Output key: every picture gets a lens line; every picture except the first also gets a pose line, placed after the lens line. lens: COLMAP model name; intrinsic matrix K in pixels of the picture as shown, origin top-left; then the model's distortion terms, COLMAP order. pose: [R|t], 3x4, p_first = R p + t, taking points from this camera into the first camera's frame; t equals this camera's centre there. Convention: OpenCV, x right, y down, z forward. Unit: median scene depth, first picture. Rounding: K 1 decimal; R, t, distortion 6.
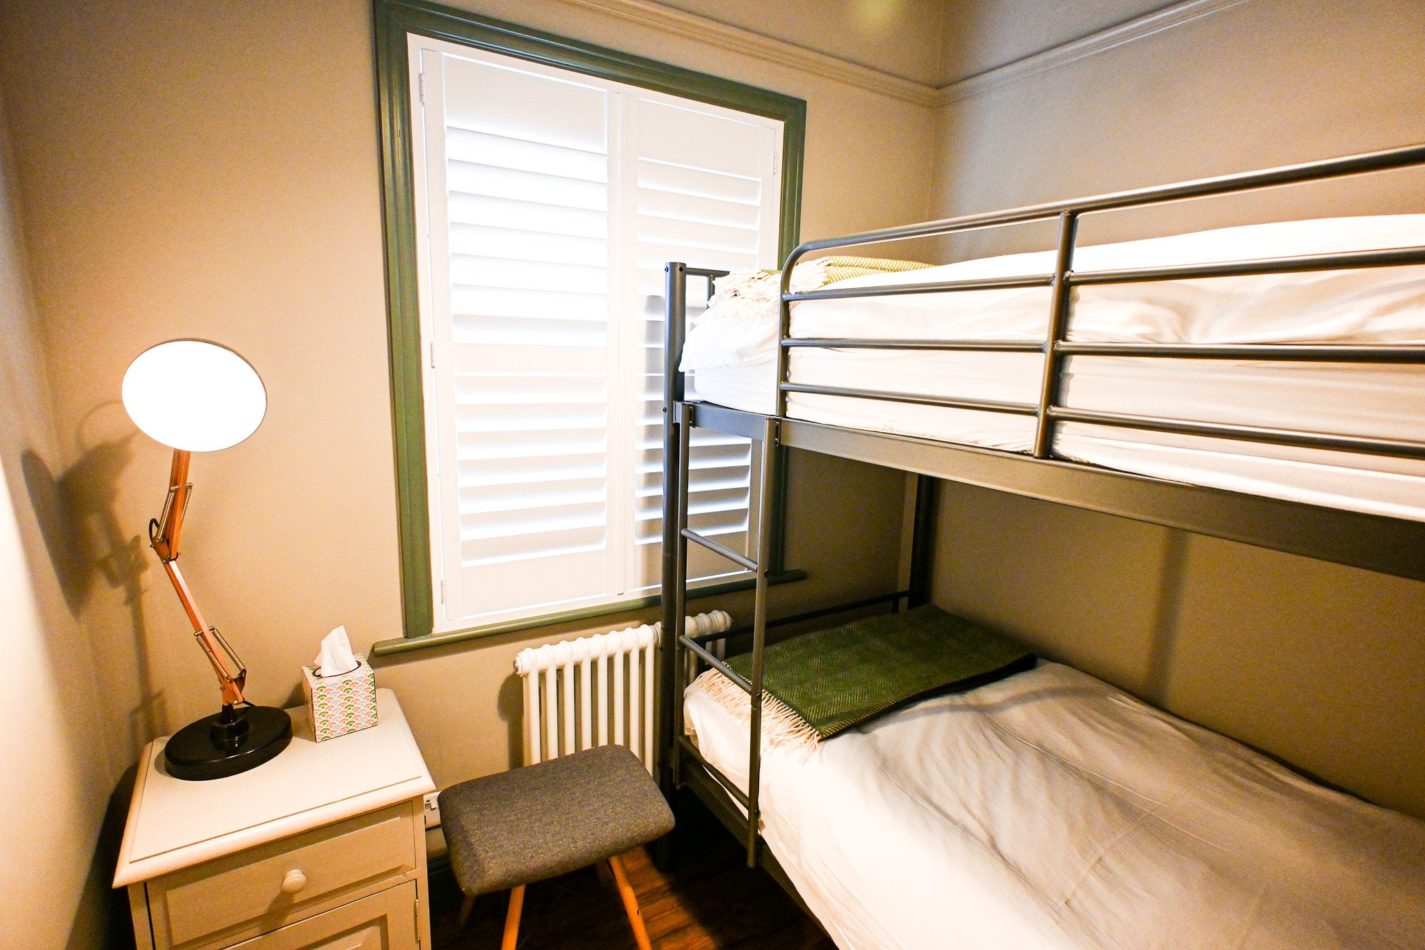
lens RADIAL K [[704.5, 0, 710.1], [0, 704.5, 475.4], [0, 0, 1]] dist [-0.004114, 0.002146]
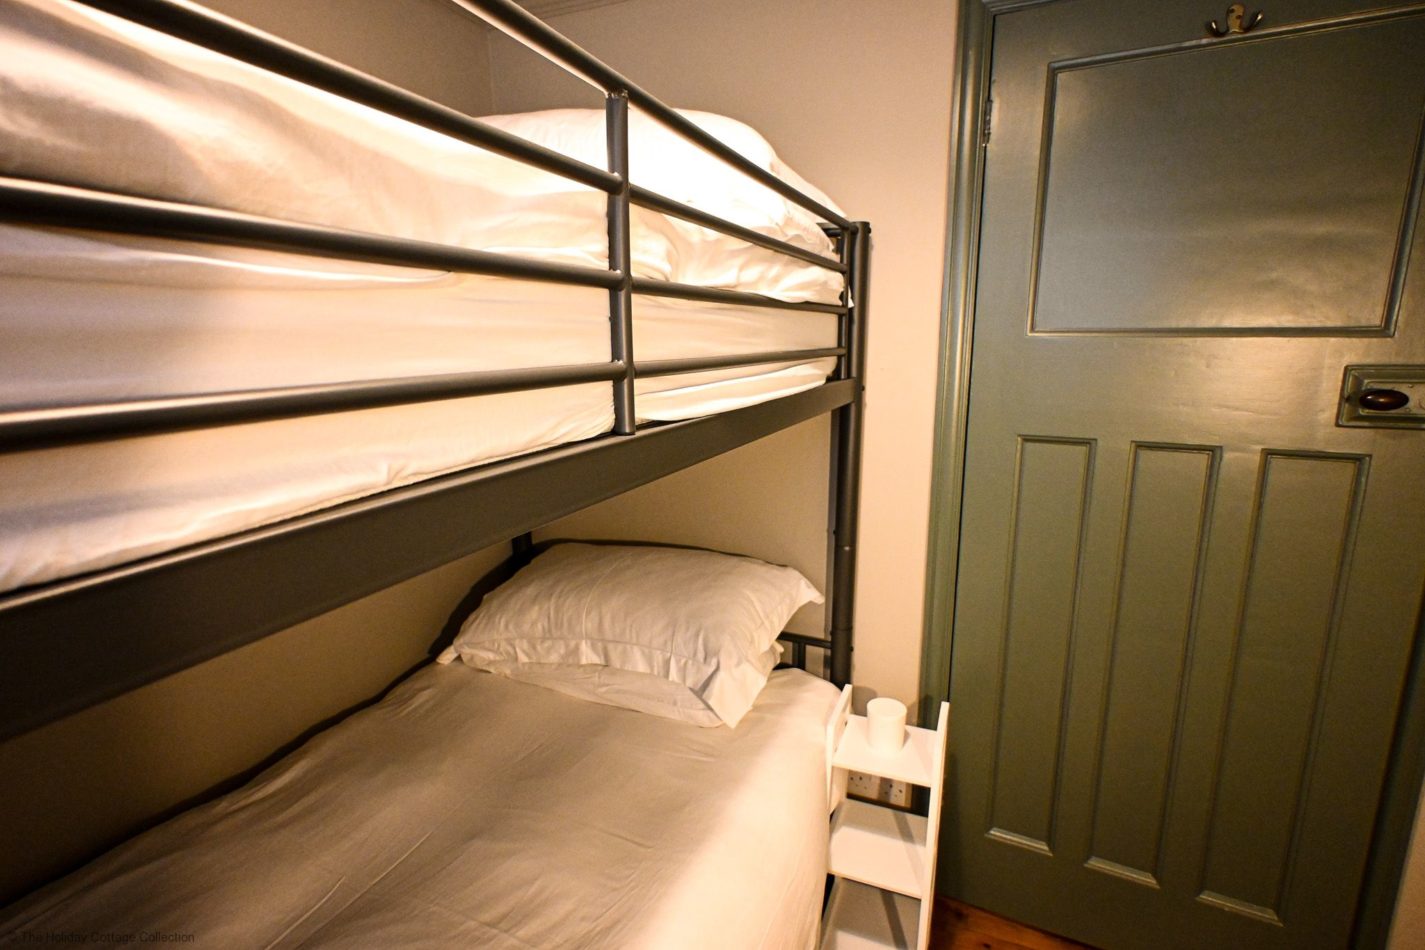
lens RADIAL K [[704.5, 0, 711.8], [0, 704.5, 477.1], [0, 0, 1]] dist [-0.004114, 0.002146]
pose [[-0.566642, -0.187007, 0.802462, -0.187182], [0.137983, 0.938614, 0.316171, -0.203822], [-0.812329, 0.289882, -0.506054, 1.314211]]
